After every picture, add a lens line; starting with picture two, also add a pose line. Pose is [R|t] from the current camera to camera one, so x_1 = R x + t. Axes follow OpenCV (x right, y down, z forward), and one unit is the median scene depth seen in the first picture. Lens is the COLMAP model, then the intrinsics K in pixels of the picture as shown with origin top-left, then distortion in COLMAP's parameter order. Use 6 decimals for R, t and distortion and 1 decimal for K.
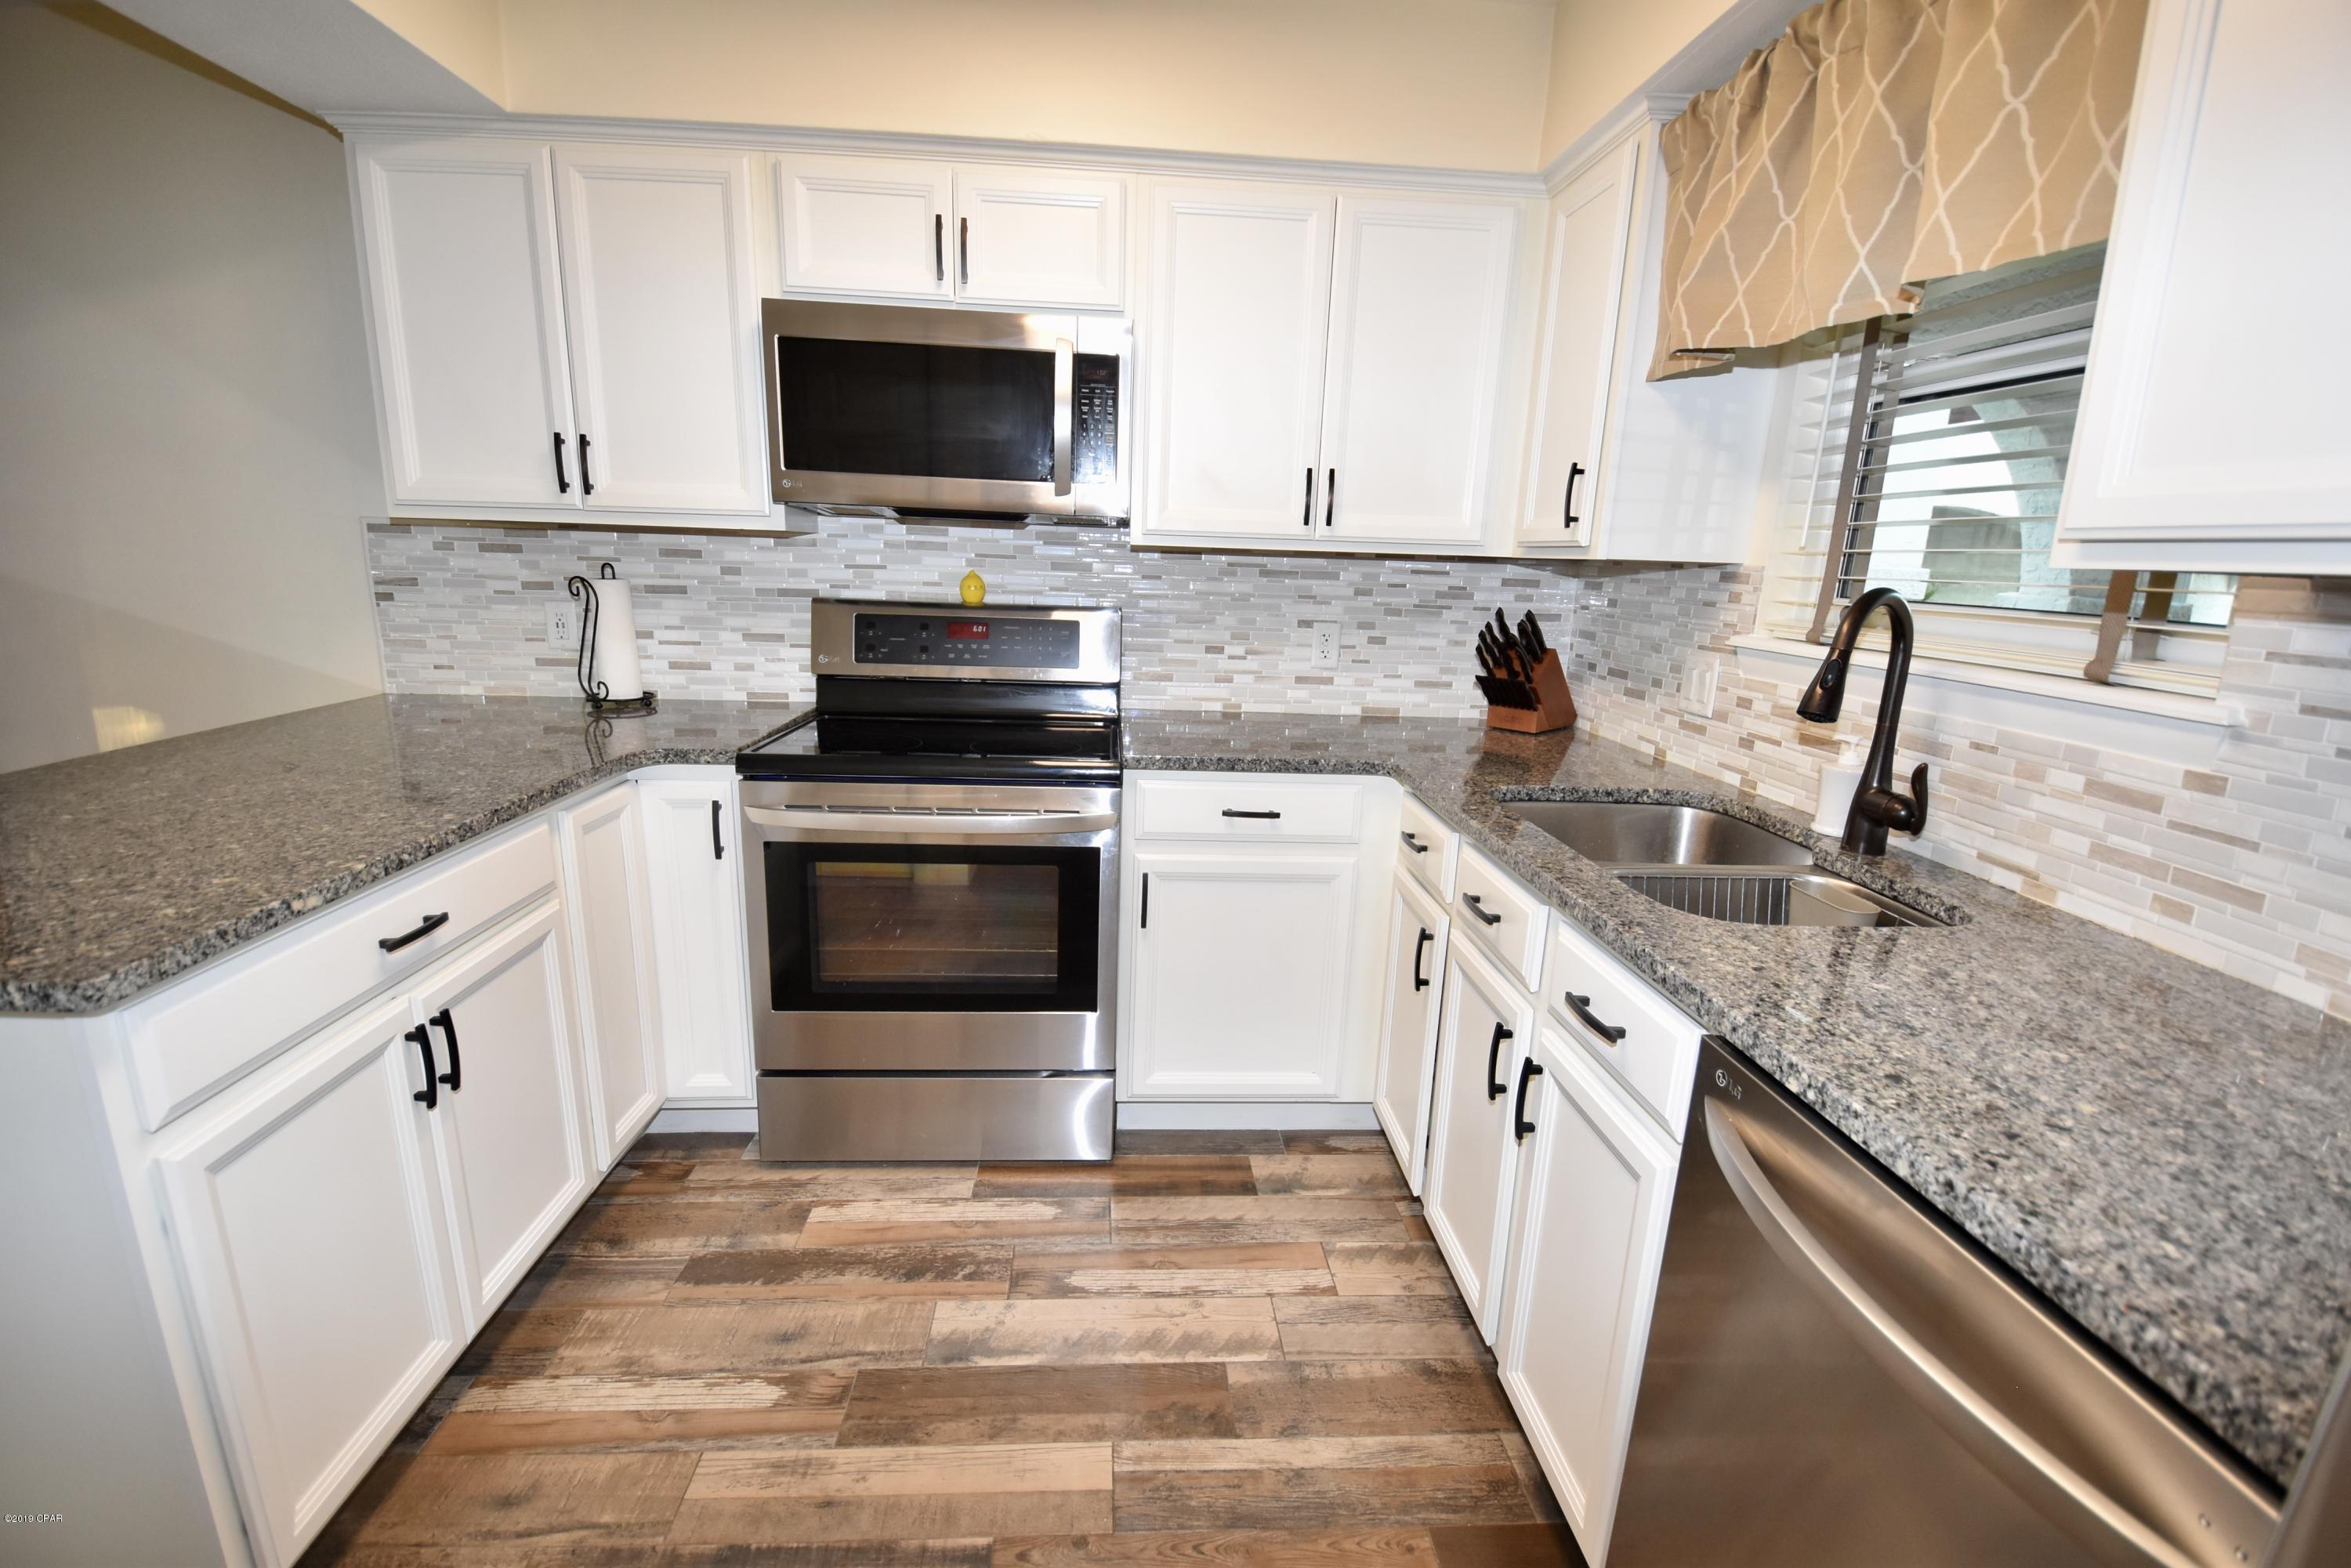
lens RADIAL K [[1026.7, 0, 1174.5], [0, 1026.7, 801.6], [0, 0, 1]] dist [0.012412, -0.020333]
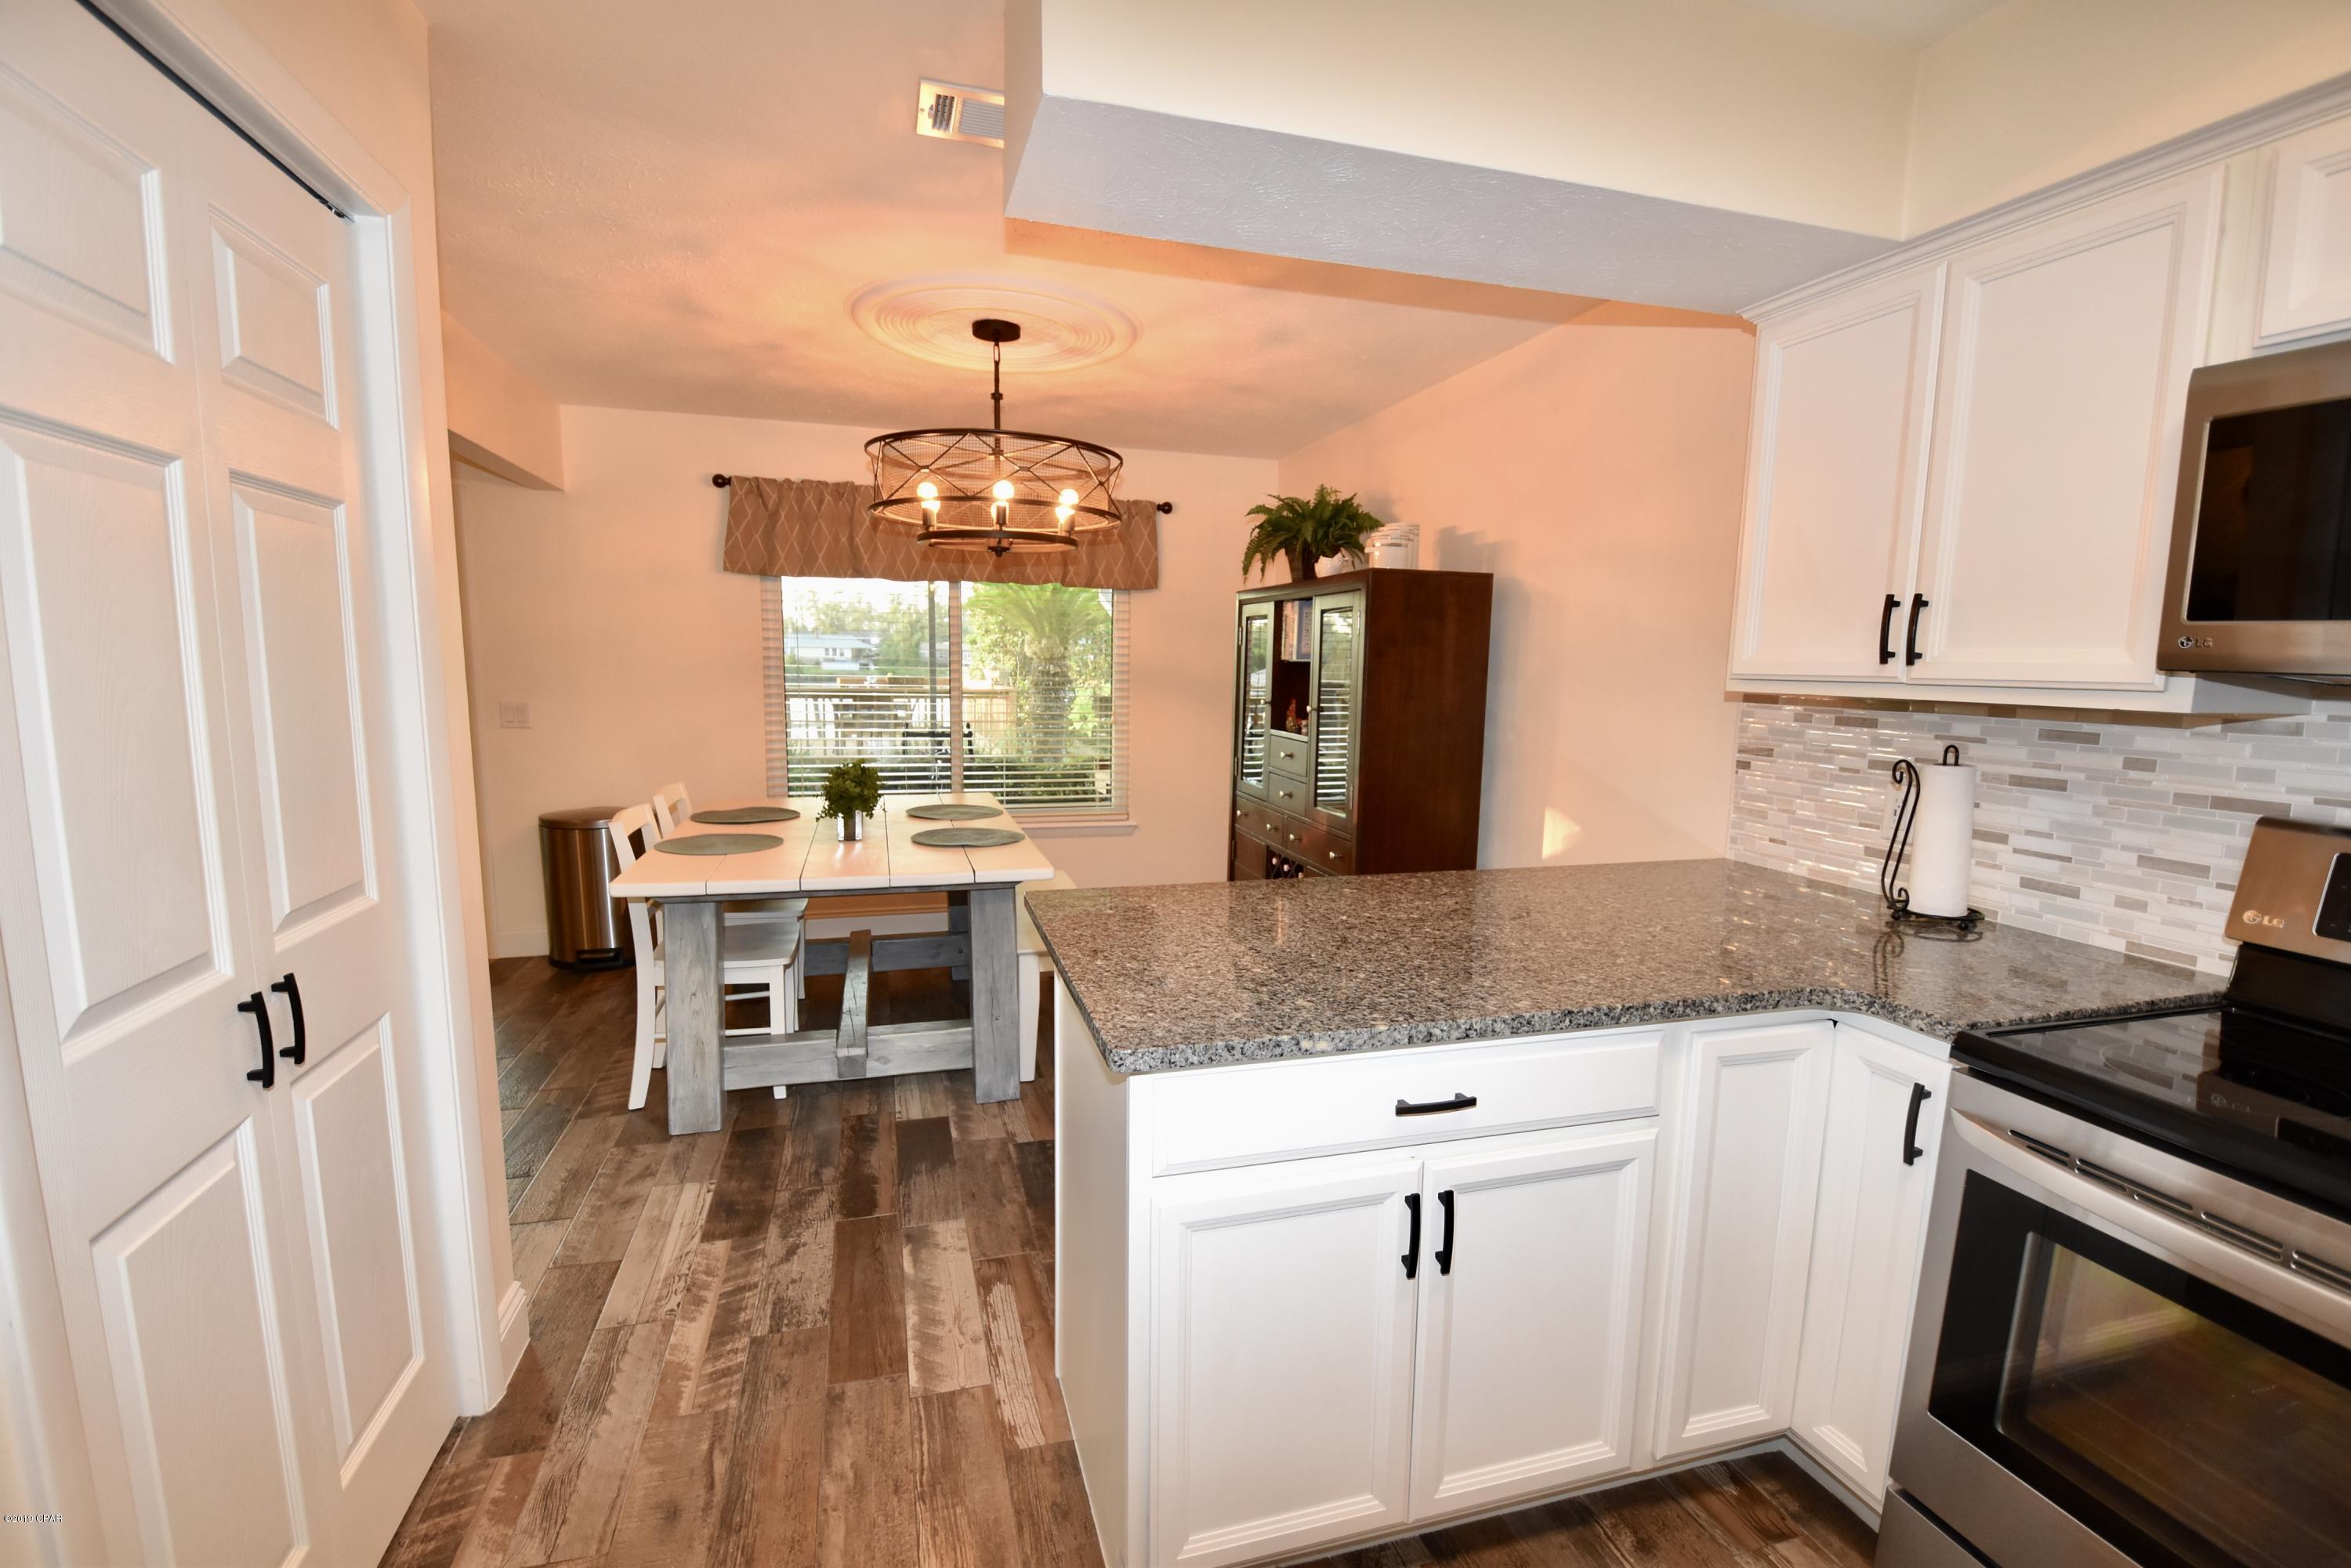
lens RADIAL K [[1026.7, 0, 1180.1], [0, 1026.7, 802.3], [0, 0, 1]] dist [0.012412, -0.020333]
pose [[0.219481, 0.105920, -0.969850, 0.102211], [-0.236919, 0.970119, 0.052334, -0.098549], [0.946413, 0.218289, 0.238018, 0.282186]]
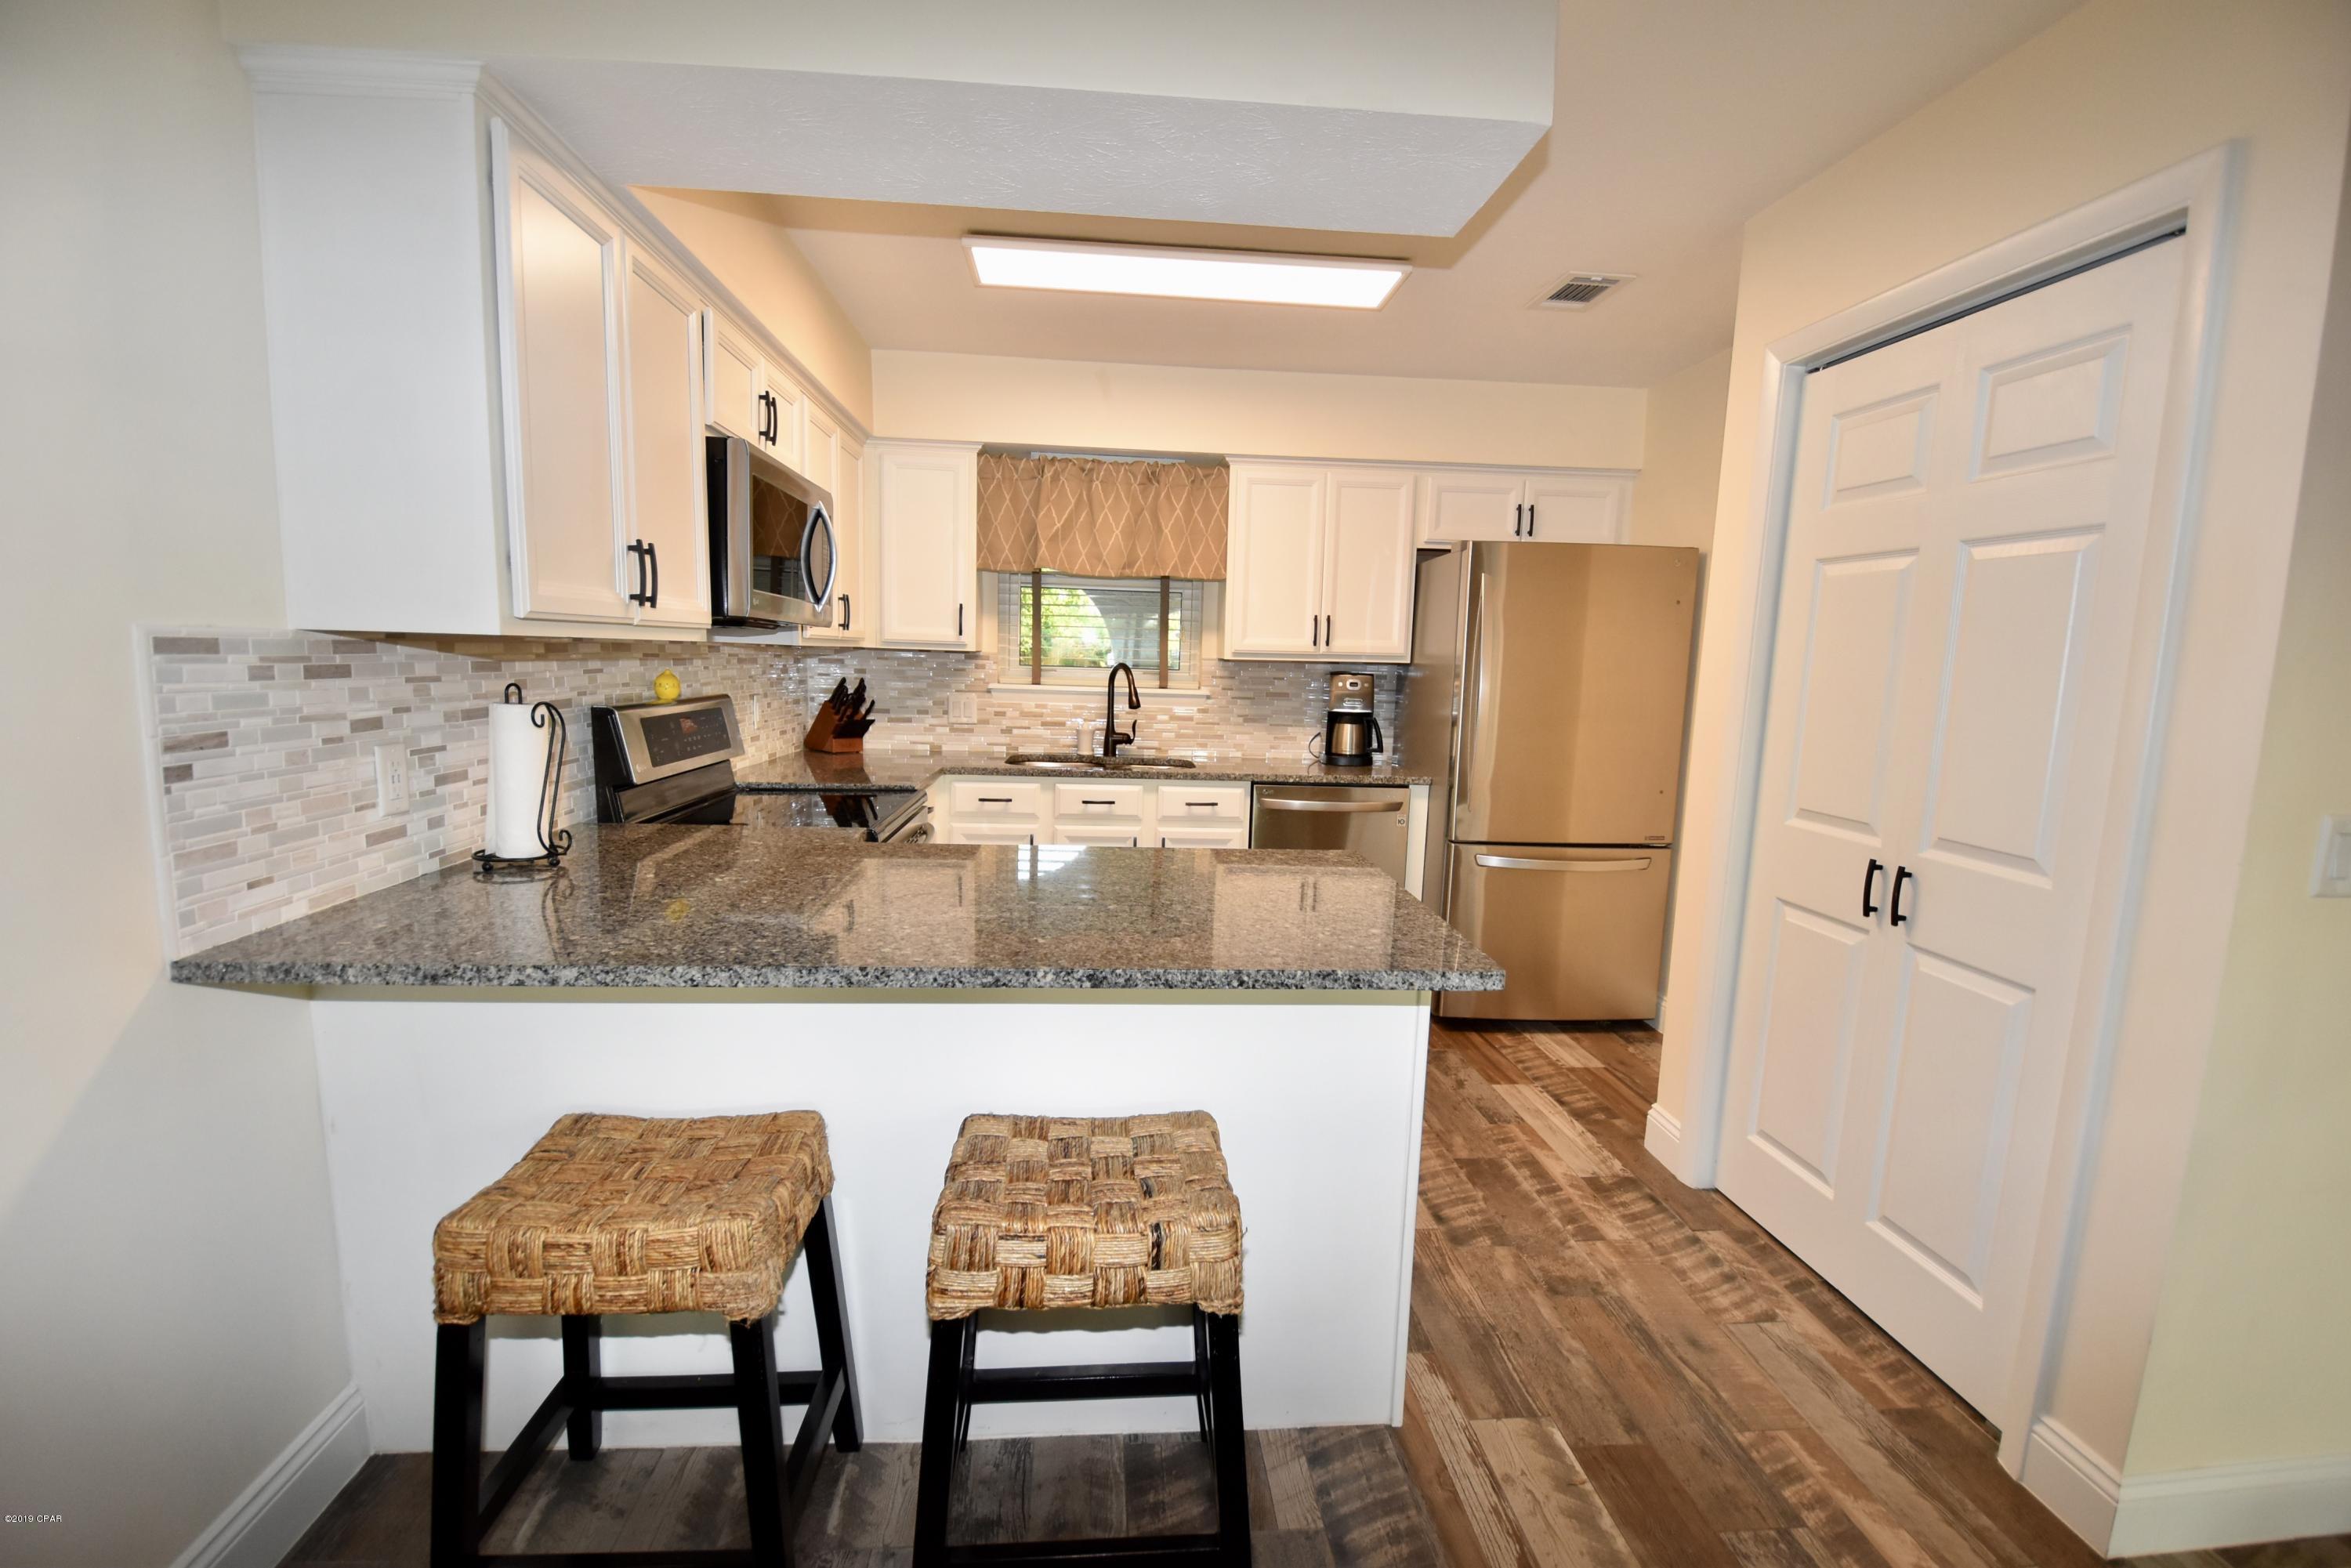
lens RADIAL K [[1026.7, 0, 1178.0], [0, 1026.7, 800.1], [0, 0, 1]] dist [0.012412, -0.020333]
pose [[-0.016831, -0.172553, 0.984856, -1.480442], [0.203576, 0.963772, 0.172338, -0.197106], [-0.978915, 0.203393, 0.018907, 0.563575]]
